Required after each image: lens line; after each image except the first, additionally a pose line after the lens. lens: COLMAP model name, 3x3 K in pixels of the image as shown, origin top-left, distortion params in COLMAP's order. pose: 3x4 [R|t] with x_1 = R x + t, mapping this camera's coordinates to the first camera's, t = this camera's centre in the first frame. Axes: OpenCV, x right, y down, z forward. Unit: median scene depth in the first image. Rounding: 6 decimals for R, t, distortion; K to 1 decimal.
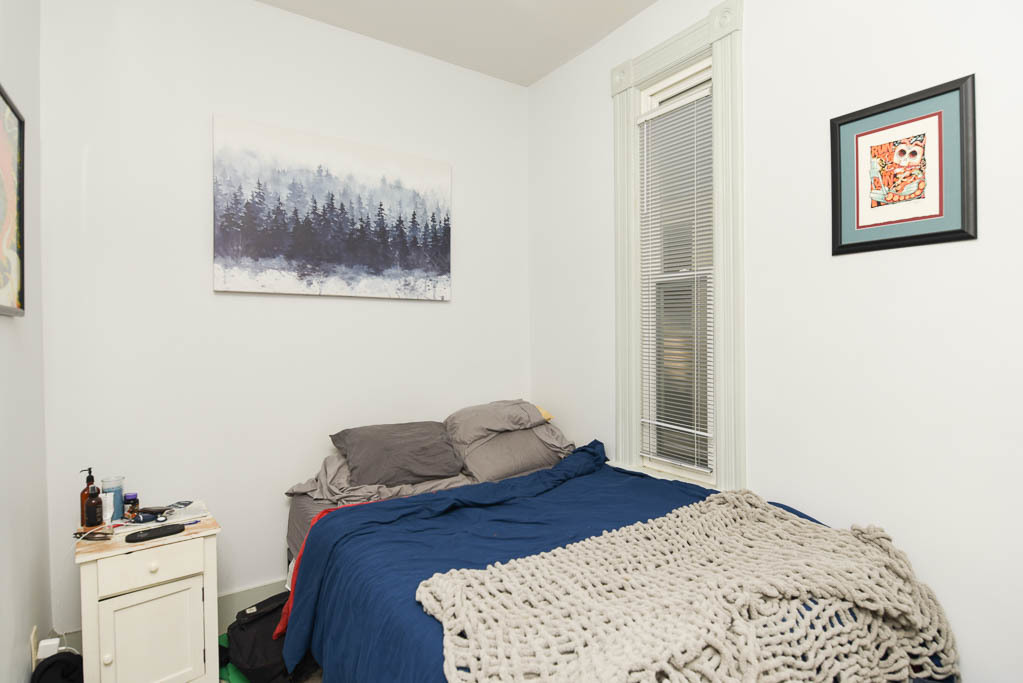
lens RADIAL K [[512.0, 0, 513.6], [0, 512.0, 337.5], [0, 0, 1]] dist [0.004993, -0.007070]
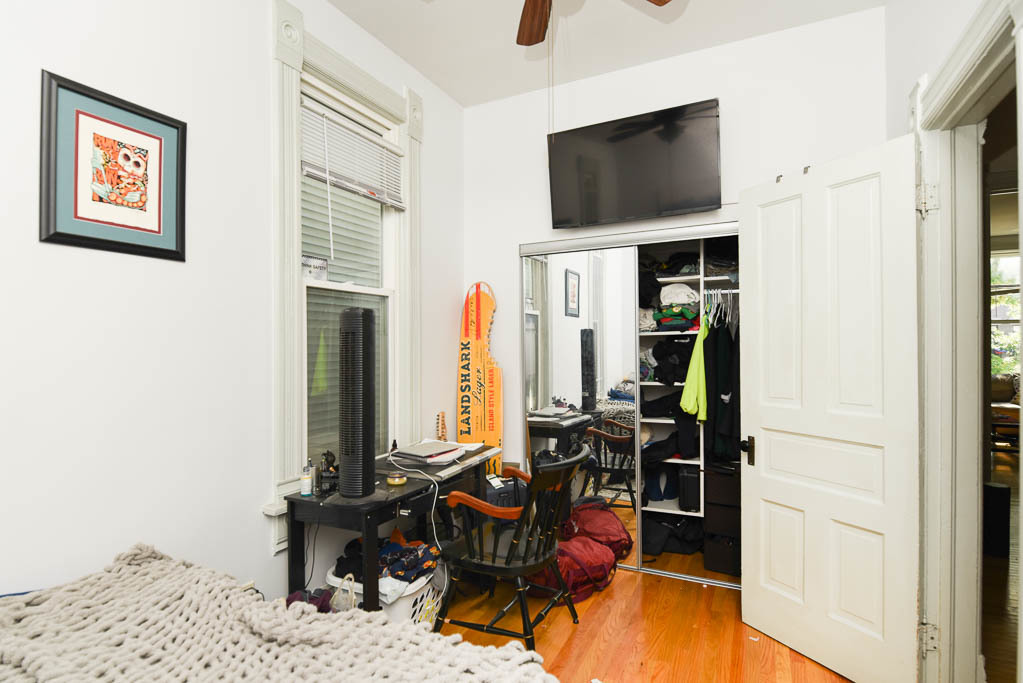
lens RADIAL K [[512.0, 0, 513.6], [0, 512.0, 339.5], [0, 0, 1]] dist [0.004993, -0.007070]
pose [[-0.486594, -0.003664, 0.873621, -0.465386], [0.000664, 0.999989, 0.004564, -0.013782], [-0.873628, 0.002801, -0.486586, 0.824454]]
